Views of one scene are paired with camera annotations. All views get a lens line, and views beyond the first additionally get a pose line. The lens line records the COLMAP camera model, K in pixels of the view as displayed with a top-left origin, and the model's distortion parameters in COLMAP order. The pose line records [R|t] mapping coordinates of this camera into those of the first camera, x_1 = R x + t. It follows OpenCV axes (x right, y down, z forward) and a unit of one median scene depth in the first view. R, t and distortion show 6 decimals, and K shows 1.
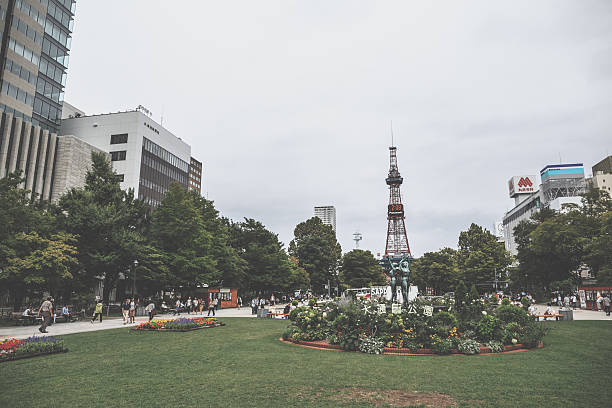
lens RADIAL K [[422.9, 0, 306.0], [0, 422.9, 204.0], [0, 0, 1]] dist [-0.002582, -0.000209]
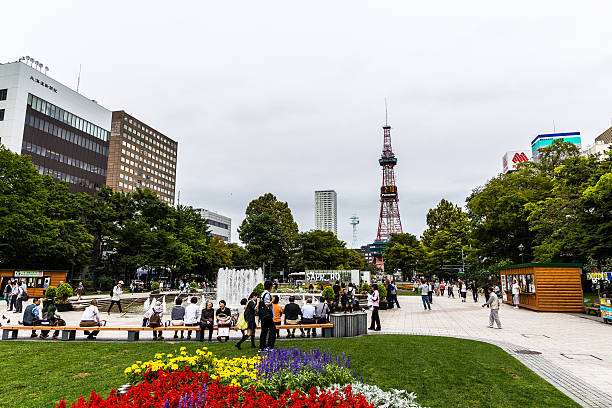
lens RADIAL K [[411.7, 0, 306.0], [0, 411.7, 204.0], [0, 0, 1]] dist [0.023386, 0.000079]
pose [[0.999110, -0.002854, -0.042076, 0.136217], [0.004132, 0.999532, 0.030318, 0.026191], [0.041970, -0.030465, 0.998654, 0.124770]]
